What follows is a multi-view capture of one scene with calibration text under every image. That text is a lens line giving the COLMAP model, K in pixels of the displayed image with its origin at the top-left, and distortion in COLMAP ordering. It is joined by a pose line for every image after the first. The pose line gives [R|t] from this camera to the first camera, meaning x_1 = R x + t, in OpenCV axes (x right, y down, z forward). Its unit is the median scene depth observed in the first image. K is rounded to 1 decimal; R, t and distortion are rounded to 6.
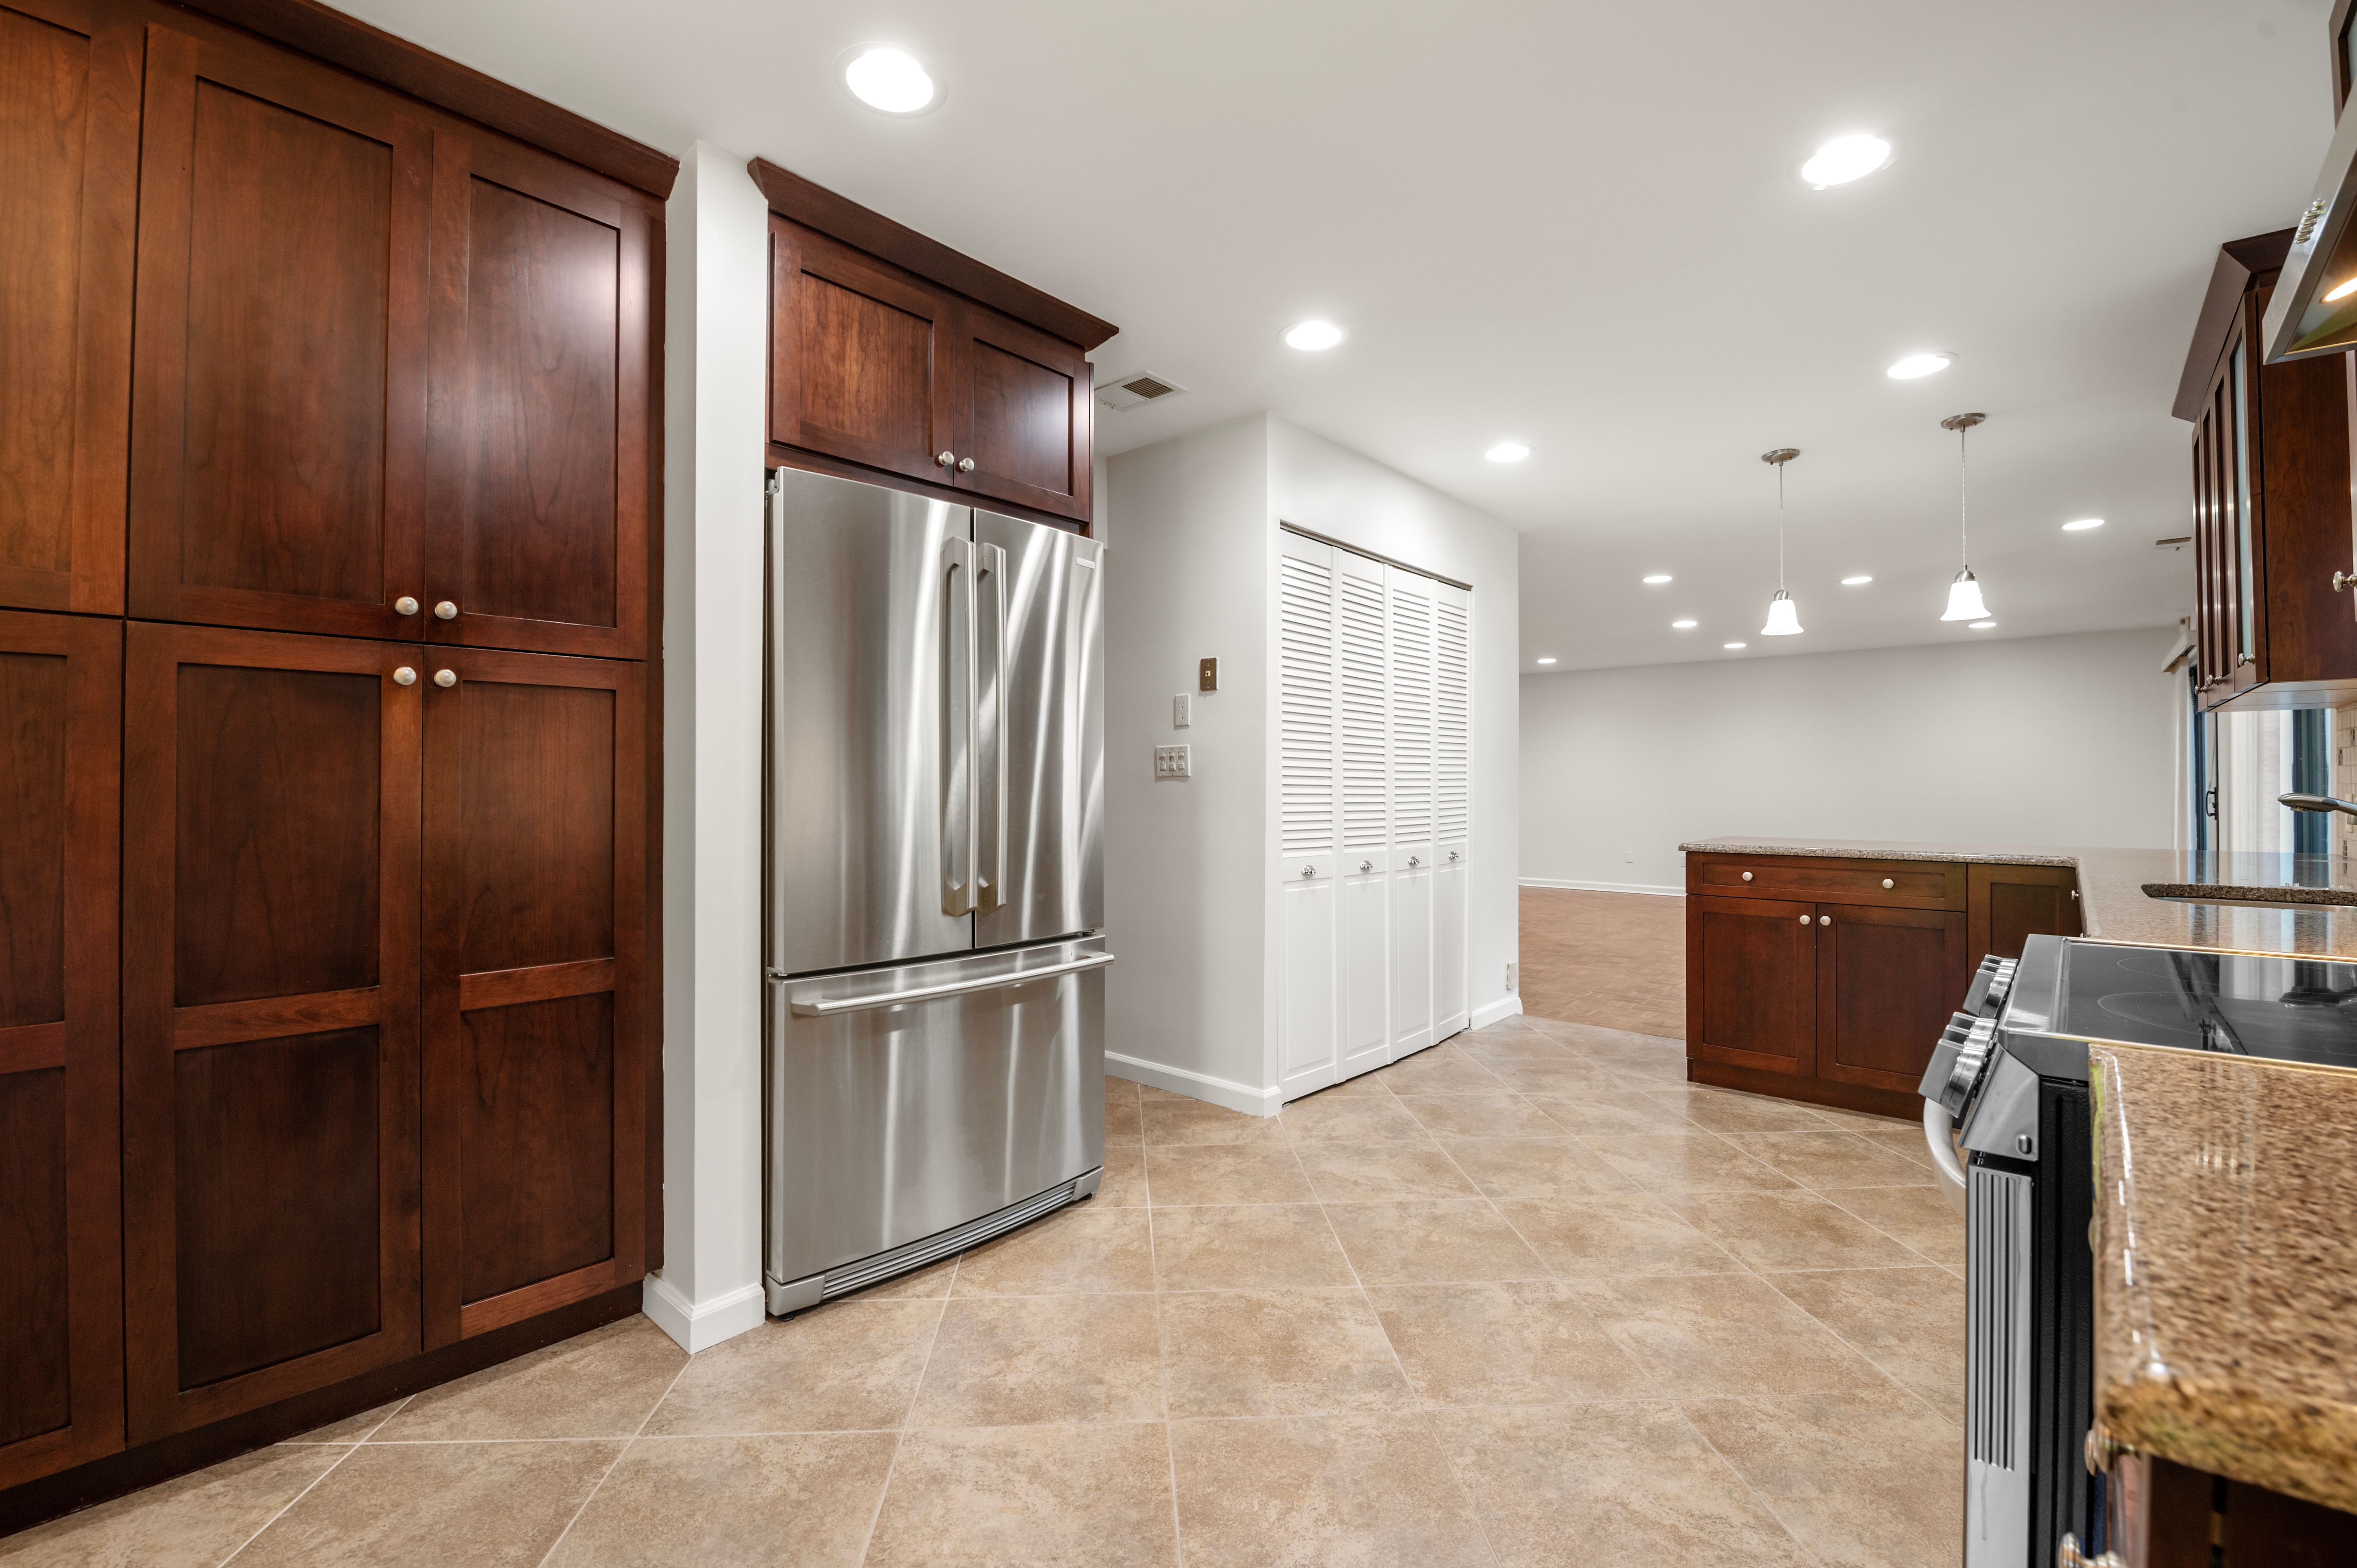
lens RADIAL K [[1018.3, 0, 1177.5], [0, 1018.3, 774.5], [0, 0, 1]] dist [-0.000511, -0.012509]
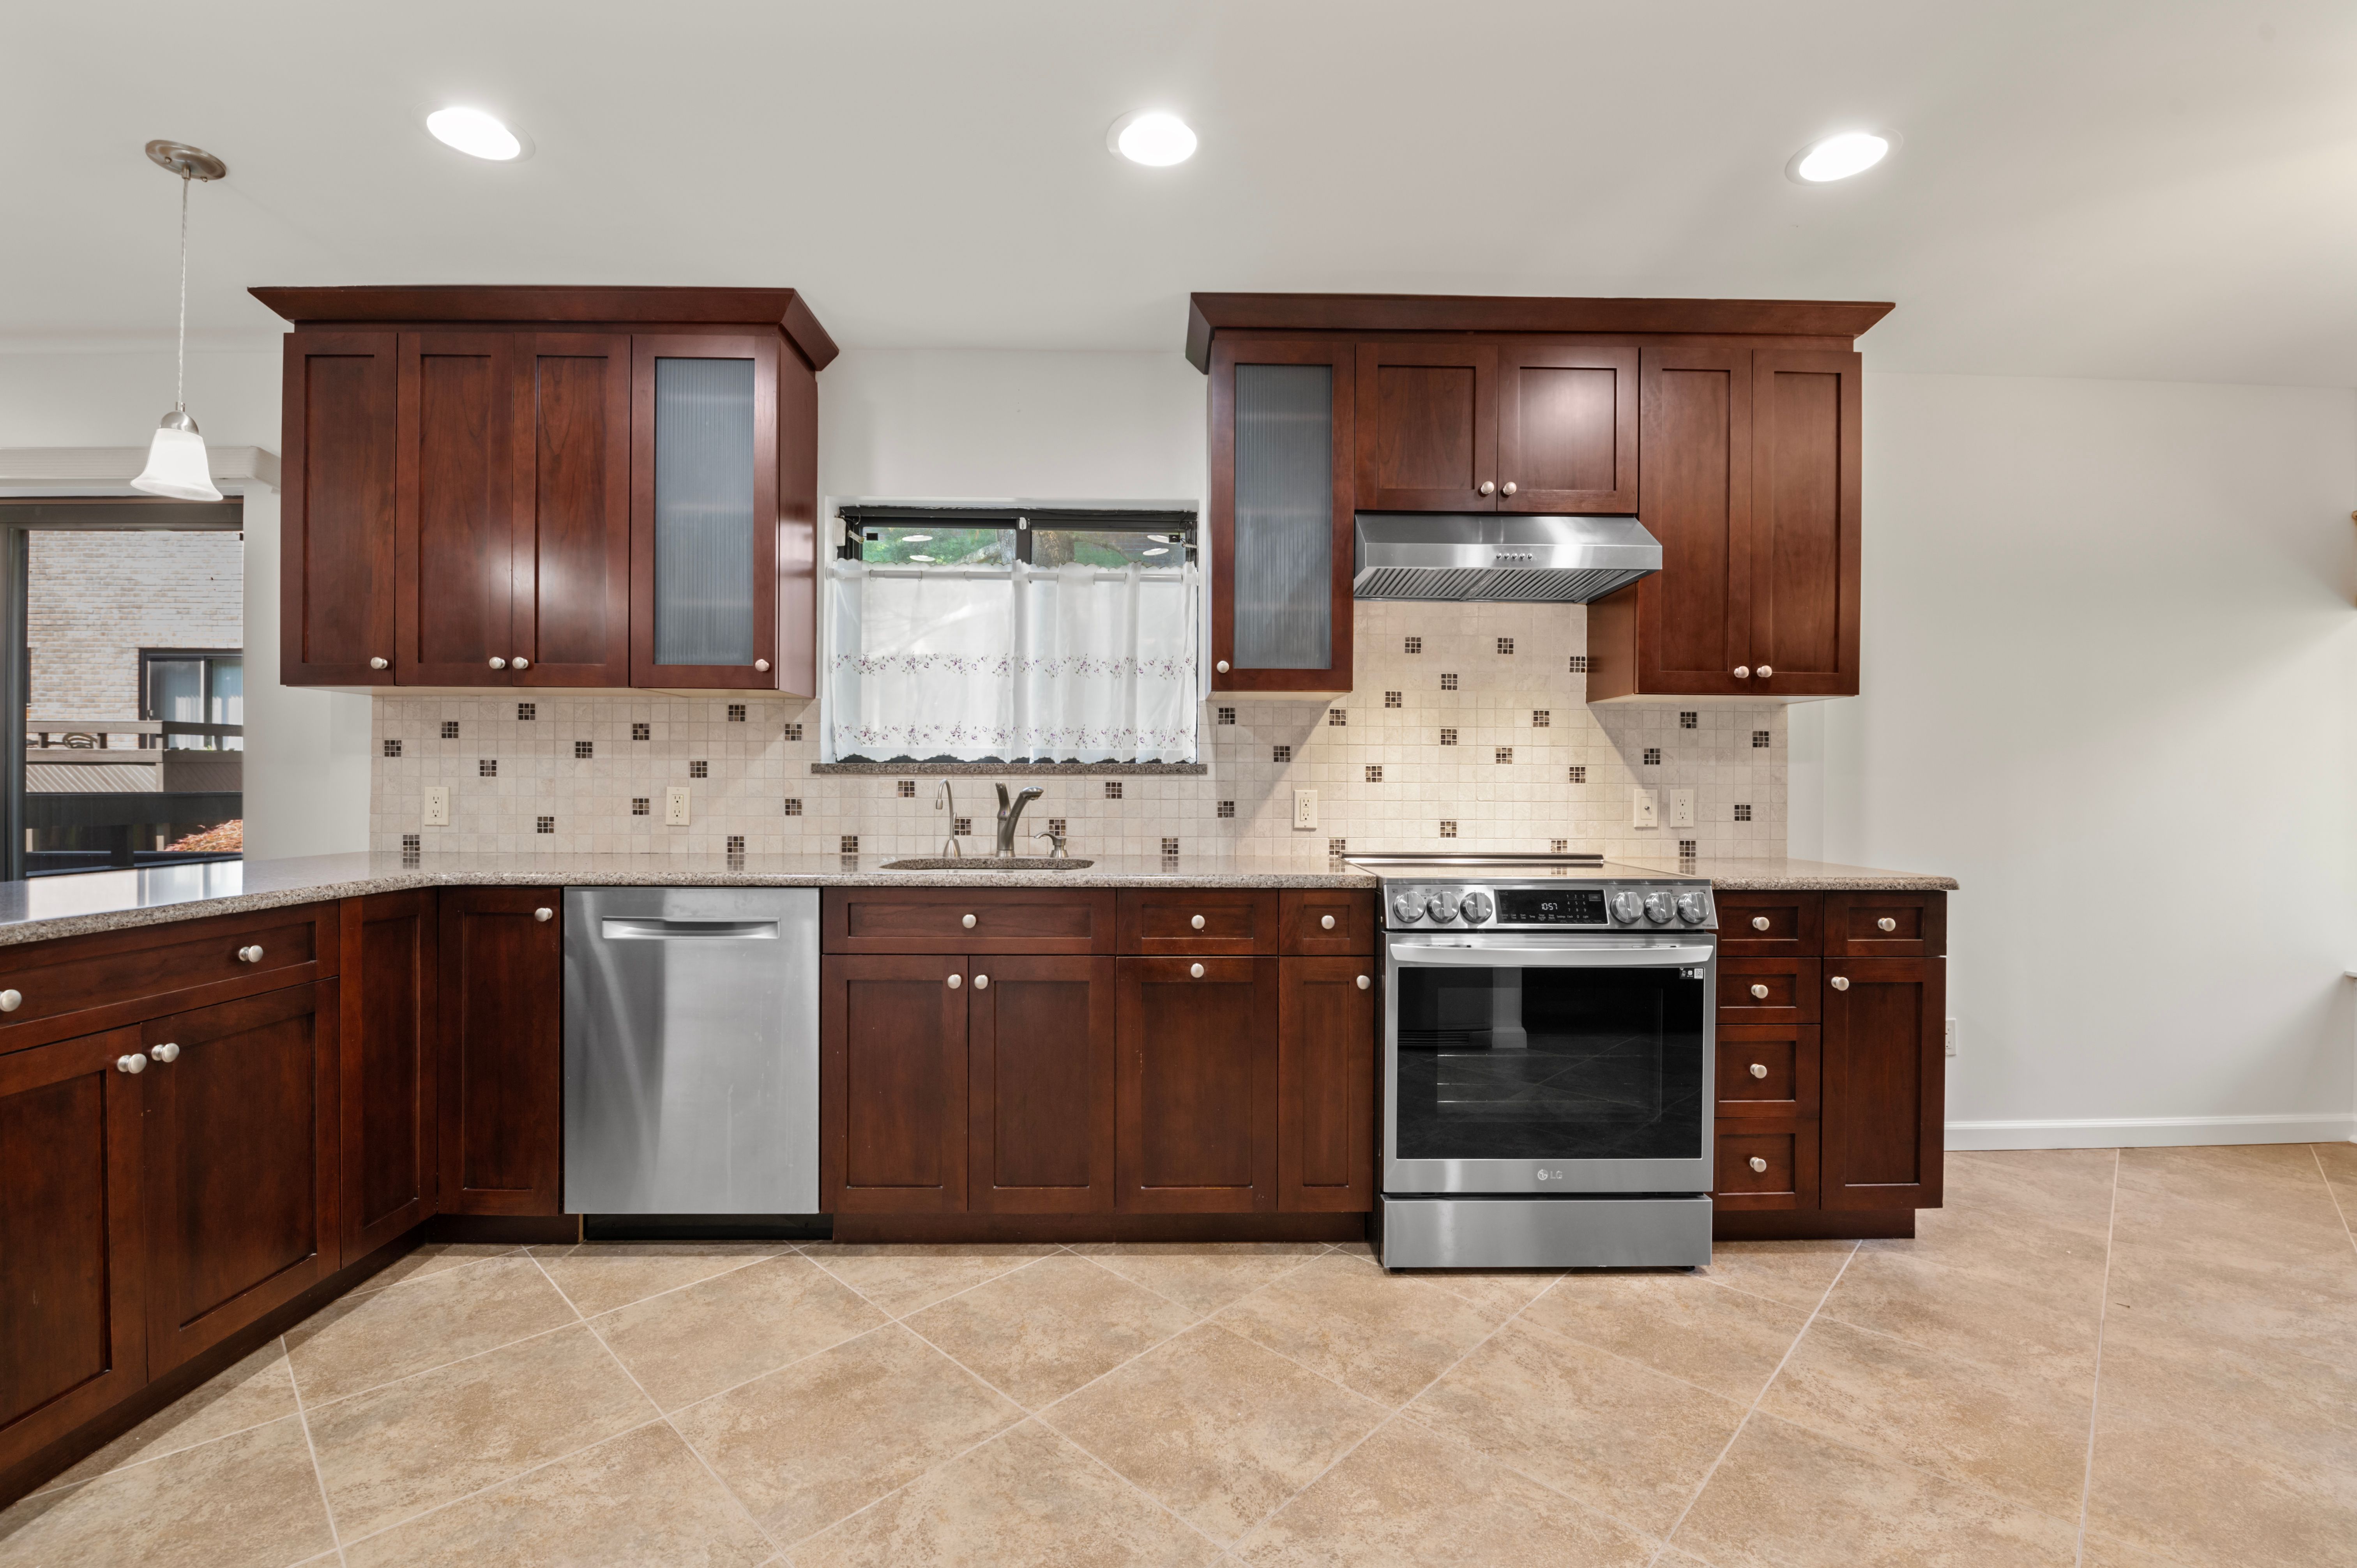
lens RADIAL K [[1015.4, 0, 1178.5], [0, 1015.4, 784.0], [0, 0, 1]] dist [0.000095, -0.011643]
pose [[-0.675967, -0.005183, 0.736914, -0.056928], [-0.013595, 0.999893, -0.005438, 0.012341], [-0.736807, -0.013694, -0.675965, 1.159700]]
